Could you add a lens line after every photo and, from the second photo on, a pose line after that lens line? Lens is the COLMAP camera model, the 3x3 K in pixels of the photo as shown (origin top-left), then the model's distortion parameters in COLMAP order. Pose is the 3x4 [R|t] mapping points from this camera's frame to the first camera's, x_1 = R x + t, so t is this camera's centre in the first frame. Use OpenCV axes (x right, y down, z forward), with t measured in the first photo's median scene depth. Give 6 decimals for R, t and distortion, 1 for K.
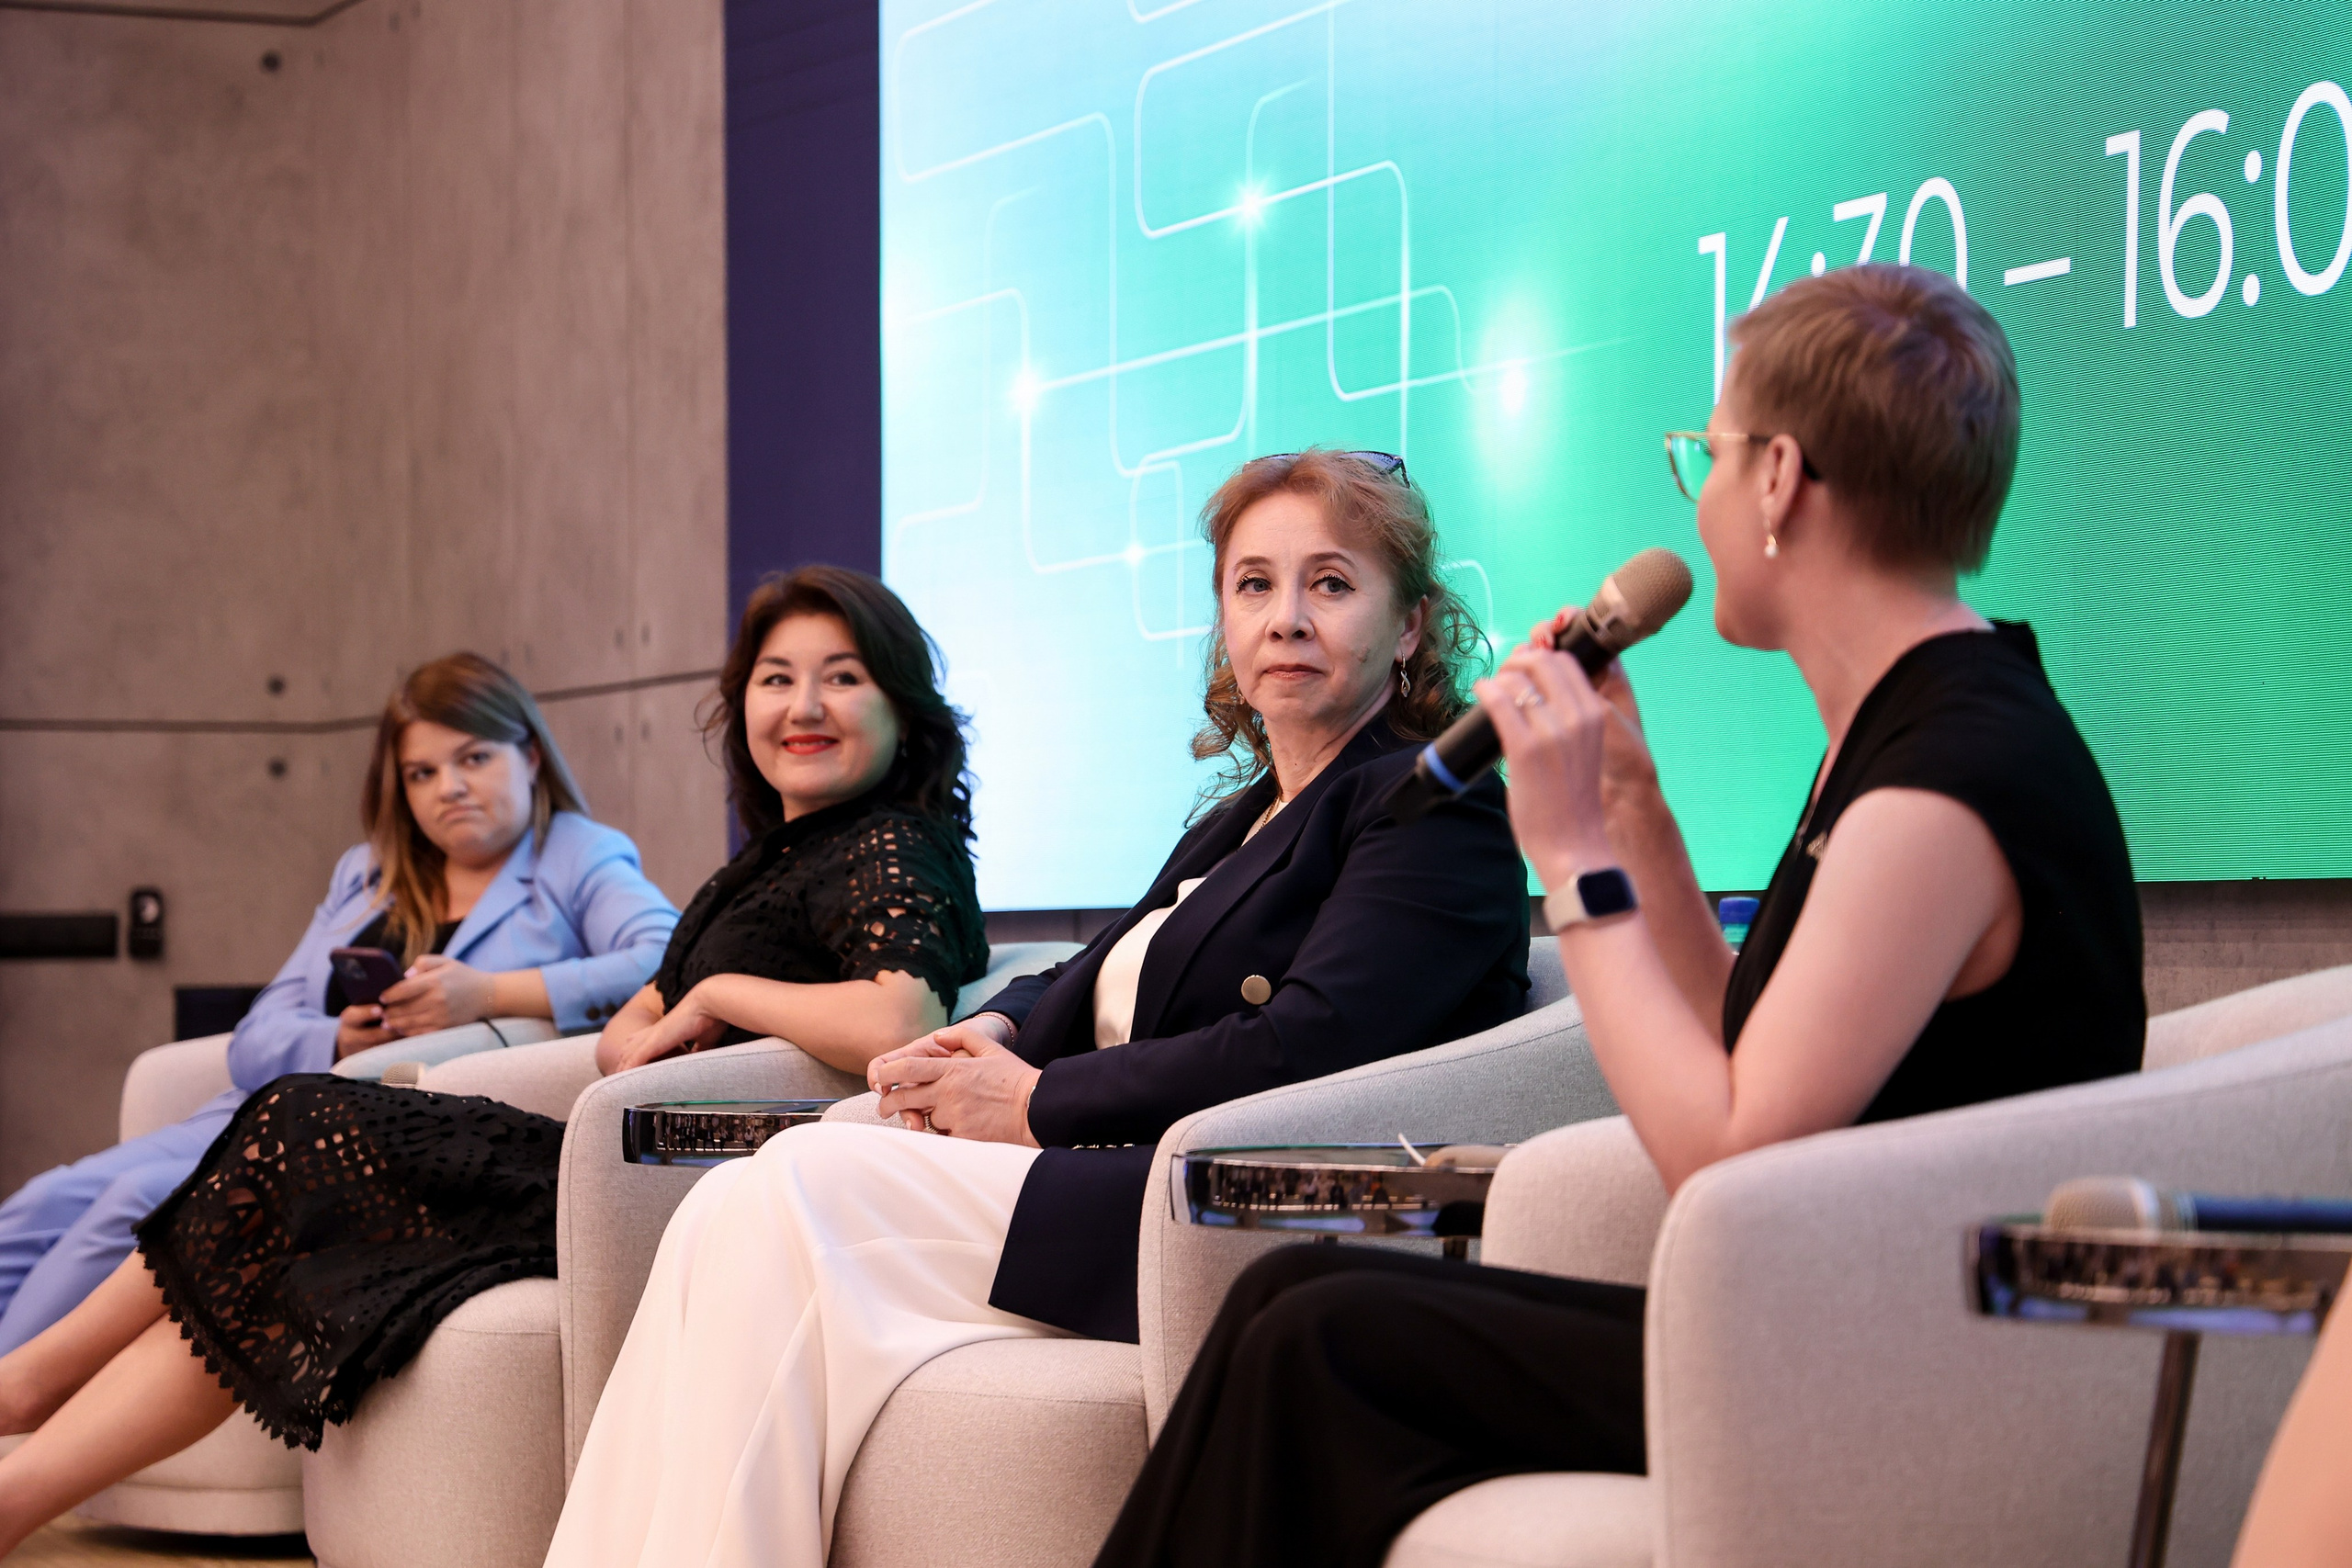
lens RADIAL K [[7242.5, 0, 1176.0], [0, 7242.5, 784.0], [0, 0, 1]] dist [-0.066553, 30.093507]
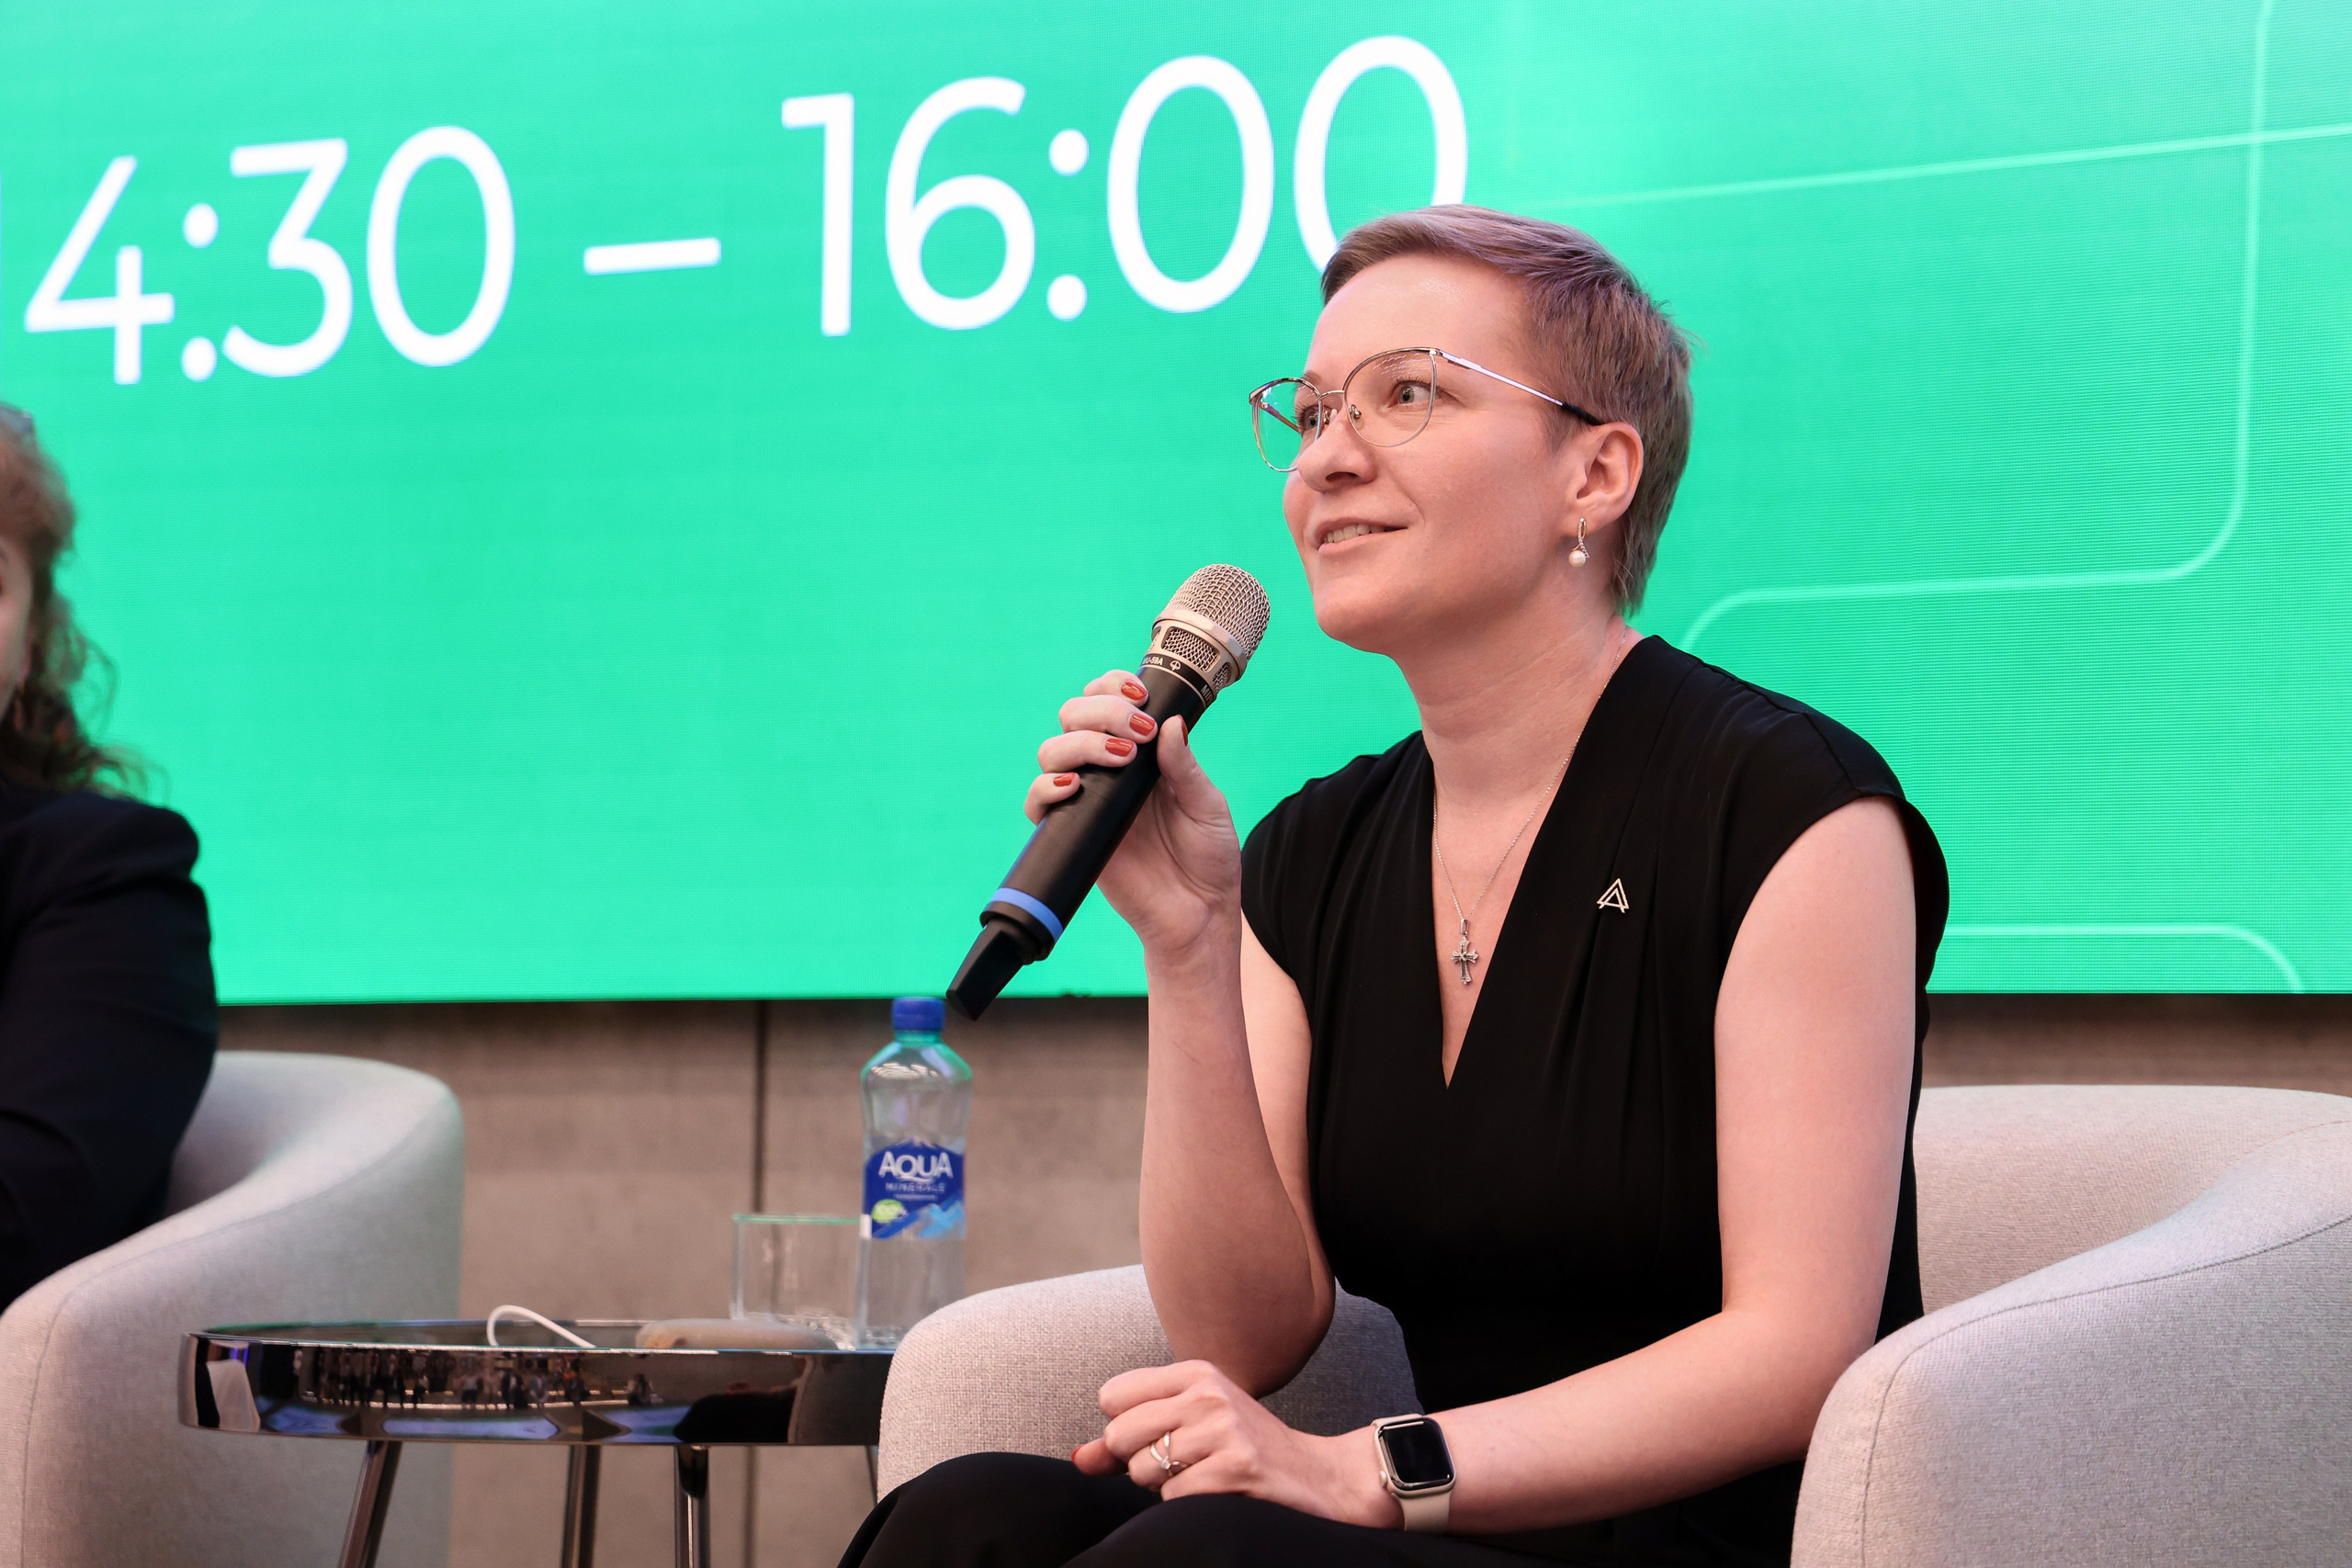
lens RADIAL K [[7103.2, 0, 1176.0], [0, 7103.2, 784.0], [0, 0, 1]] dist [0.764446, -0.540057]
pose [[0.827245, 0.039123, 0.560477, -0.296531], [-0.025188, 0.999152, -0.032568, 0.015068], [-0.561276, 0.012824, 0.827529, 0.310298]]
